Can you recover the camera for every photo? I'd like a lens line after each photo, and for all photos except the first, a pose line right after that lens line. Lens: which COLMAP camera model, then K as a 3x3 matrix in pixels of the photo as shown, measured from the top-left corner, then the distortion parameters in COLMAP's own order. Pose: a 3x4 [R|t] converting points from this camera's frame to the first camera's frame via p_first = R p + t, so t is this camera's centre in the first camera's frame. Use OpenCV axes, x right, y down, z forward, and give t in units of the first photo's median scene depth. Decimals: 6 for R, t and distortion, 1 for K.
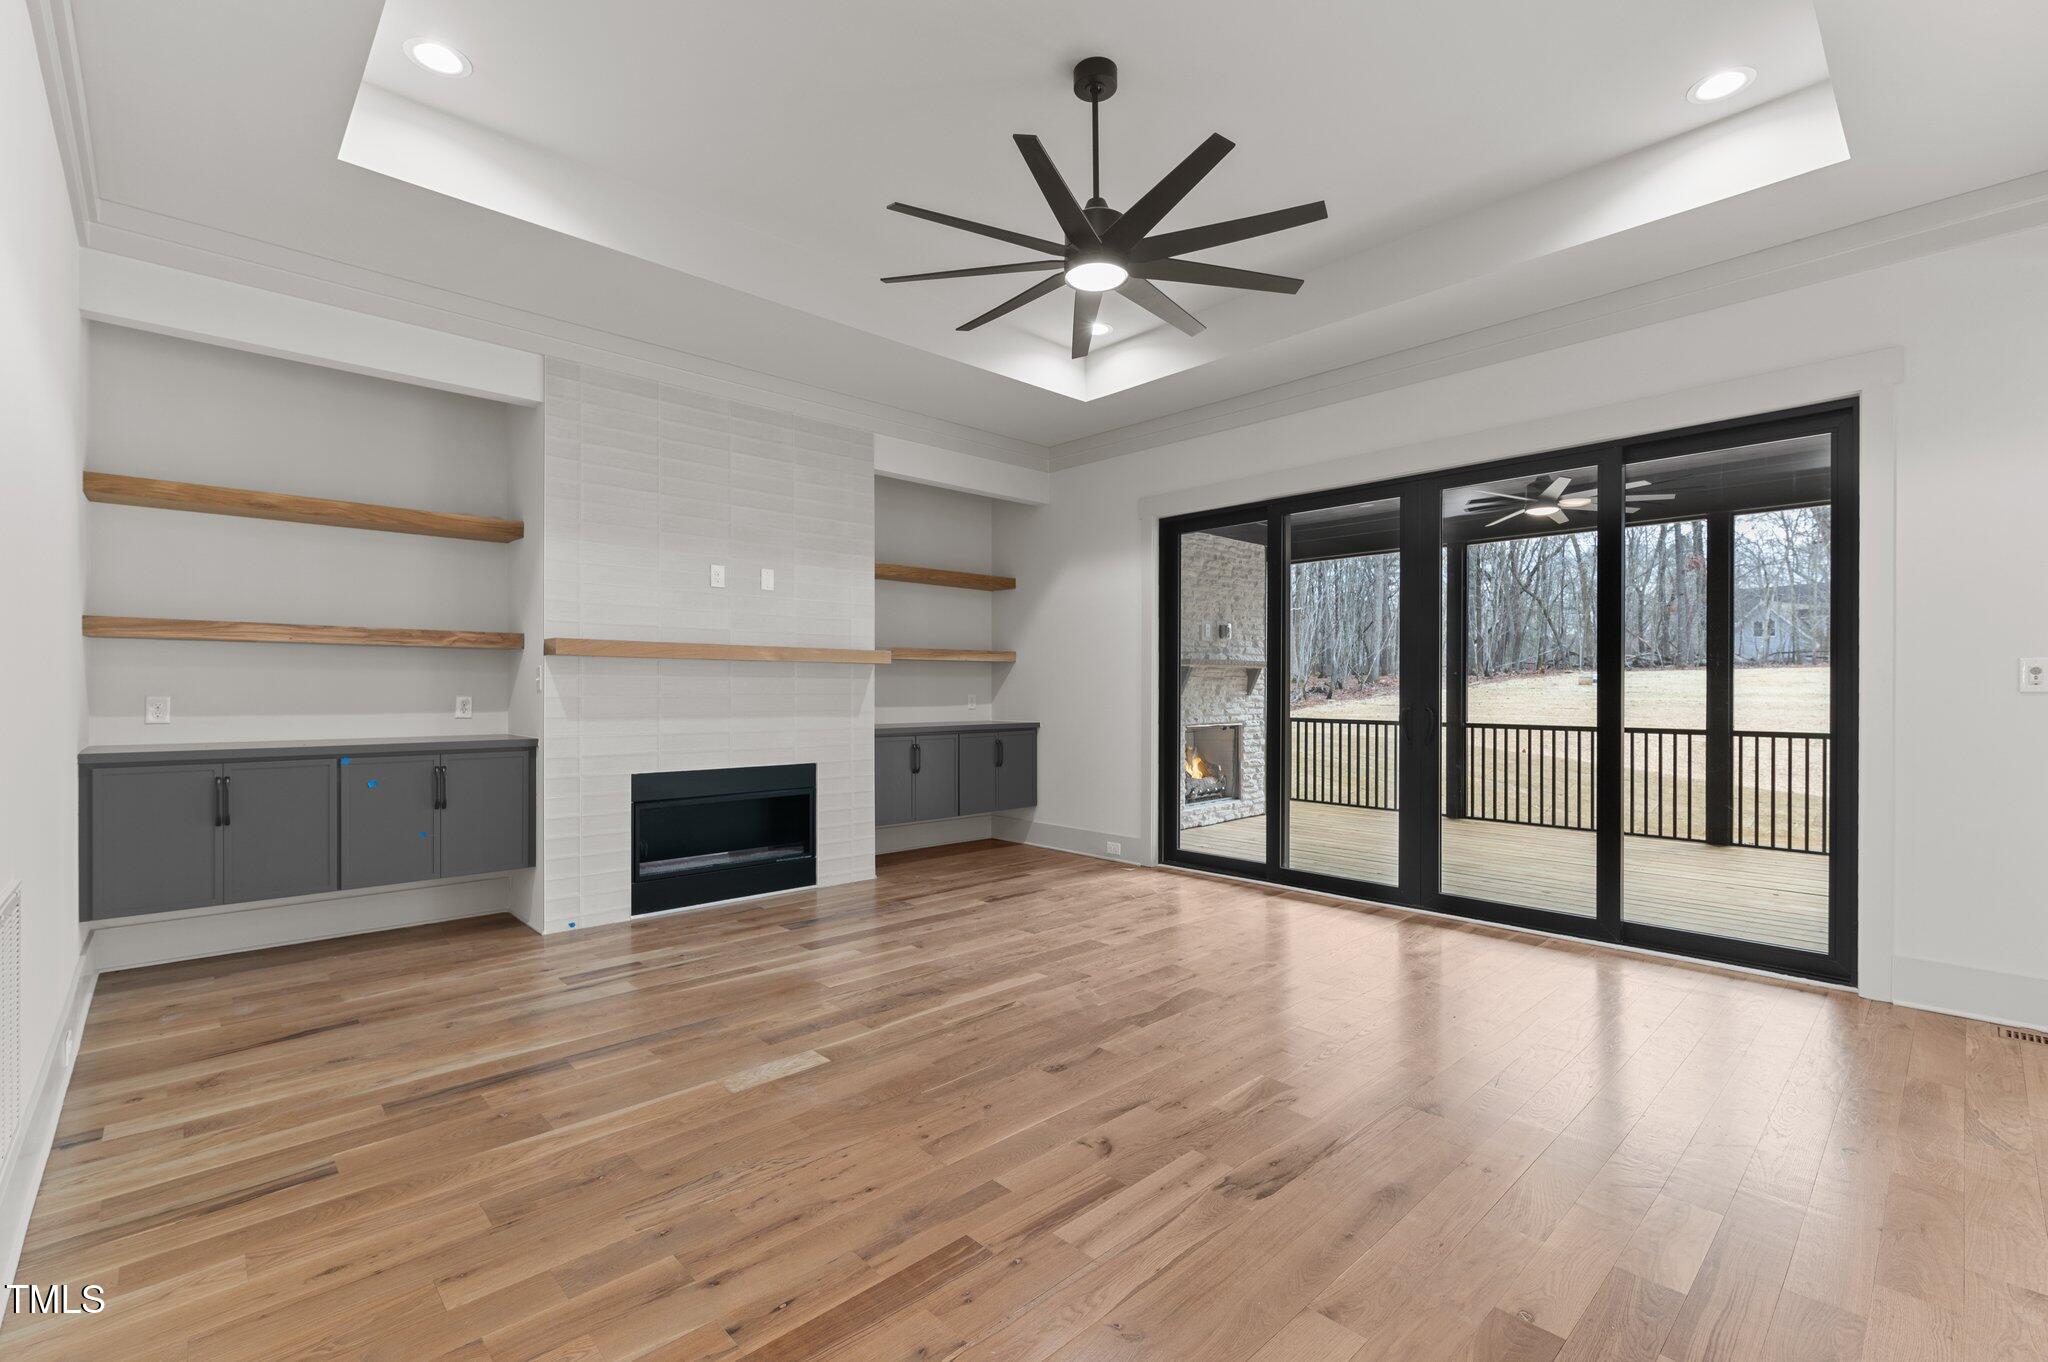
lens RADIAL K [[893.5, 0, 1026.9], [0, 893.5, 695.4], [0, 0, 1]] dist [0.001736, -0.001142]
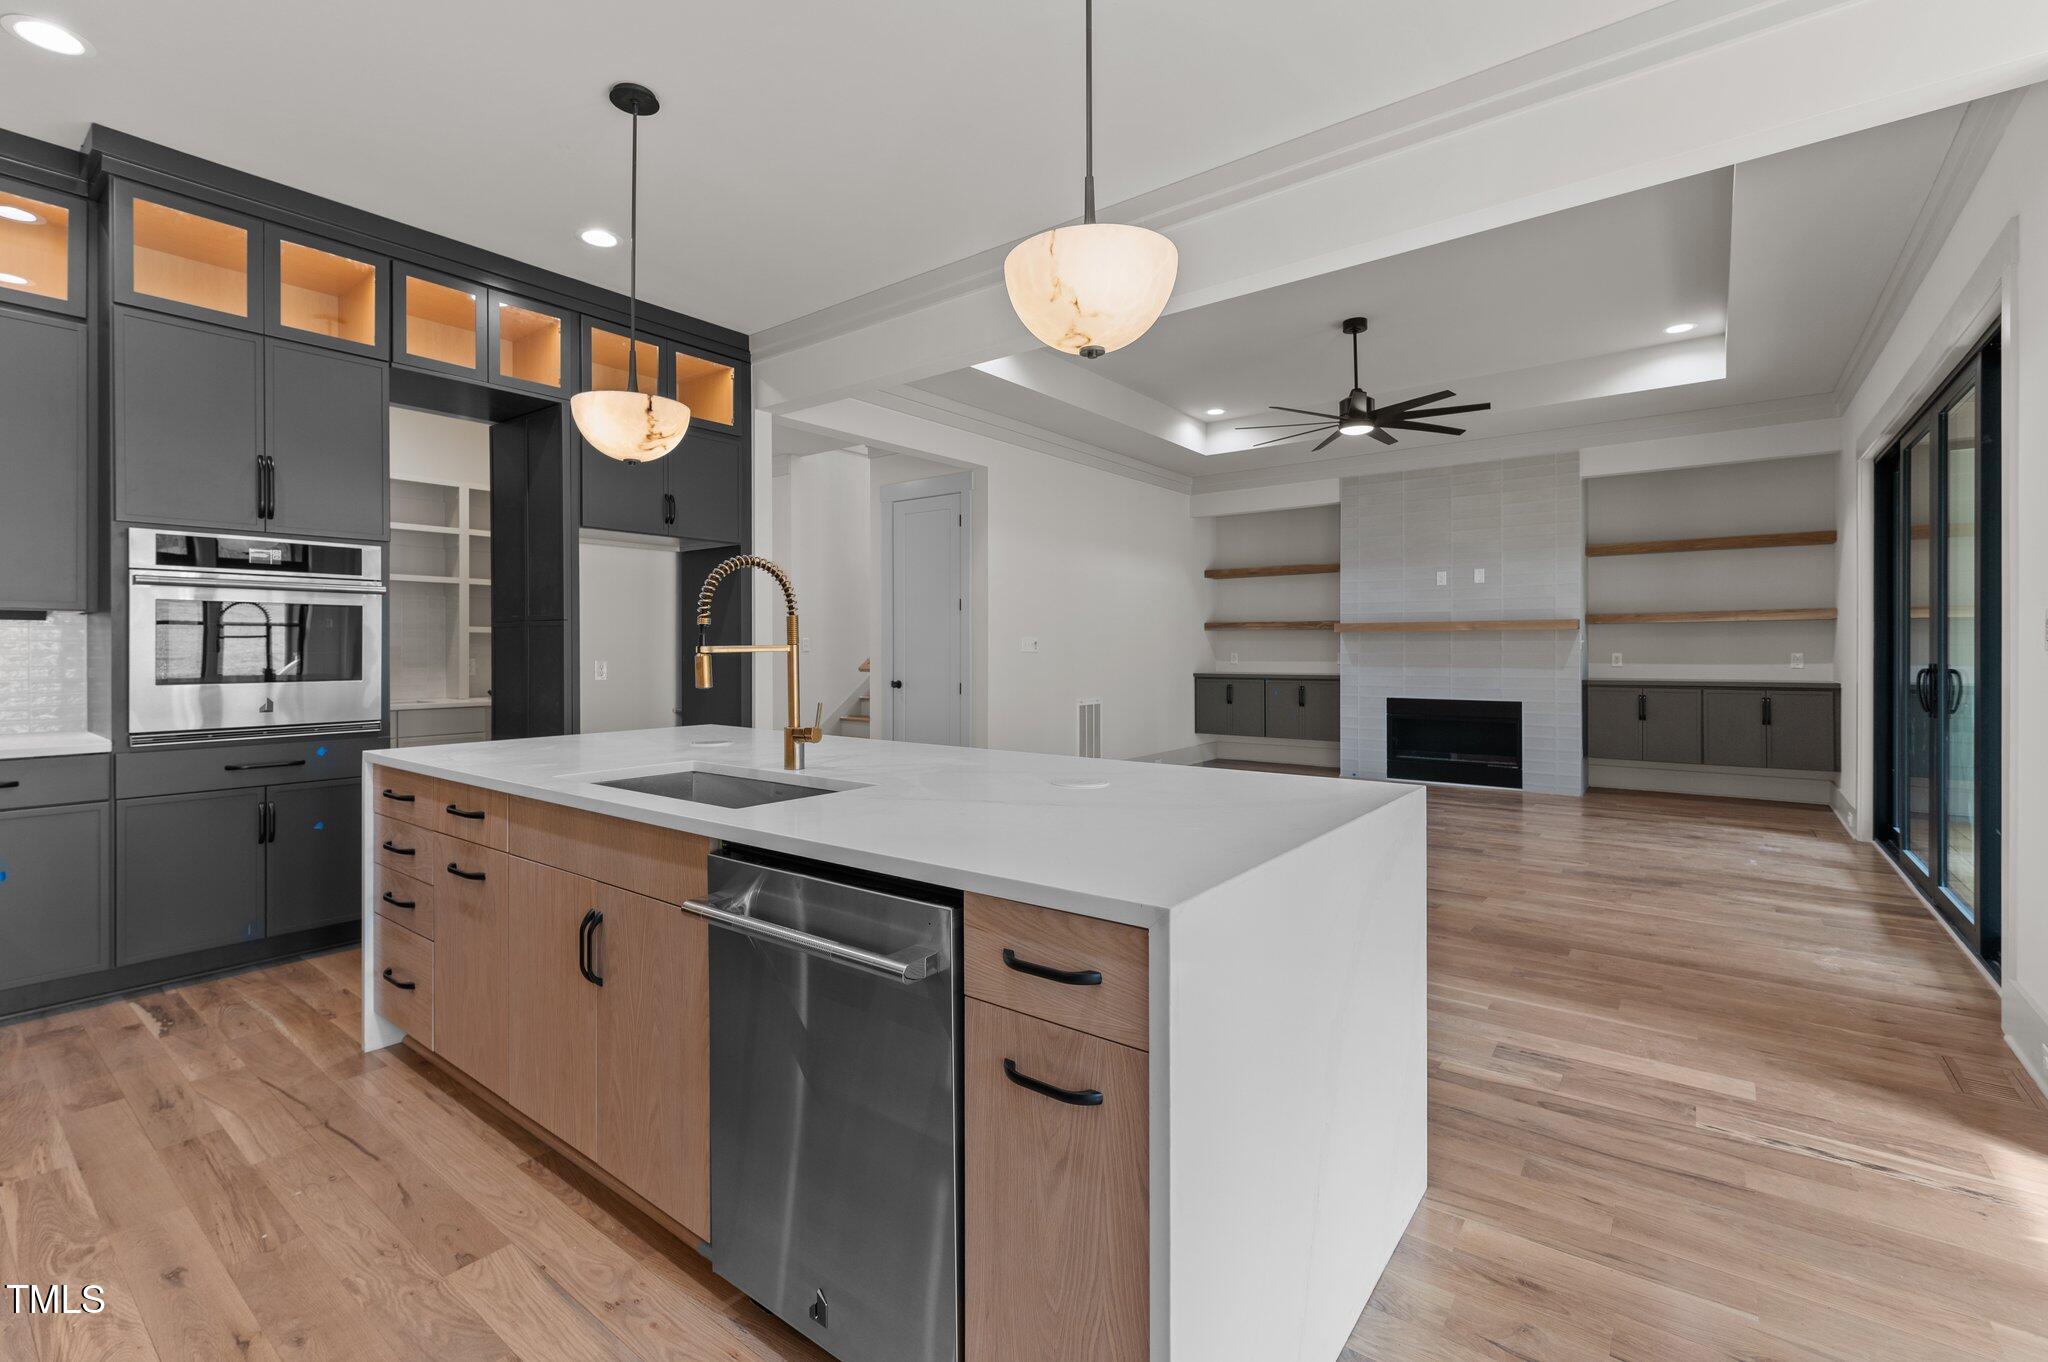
lens RADIAL K [[893.5, 0, 1000.4], [0, 893.5, 650.1], [0, 0, 1]] dist [0.001736, -0.001142]
pose [[0.140603, -0.001062, -0.990065, 1.207694], [-0.004037, 0.999990, -0.001645, 0.000377], [0.990058, 0.004228, 0.140598, -0.004837]]
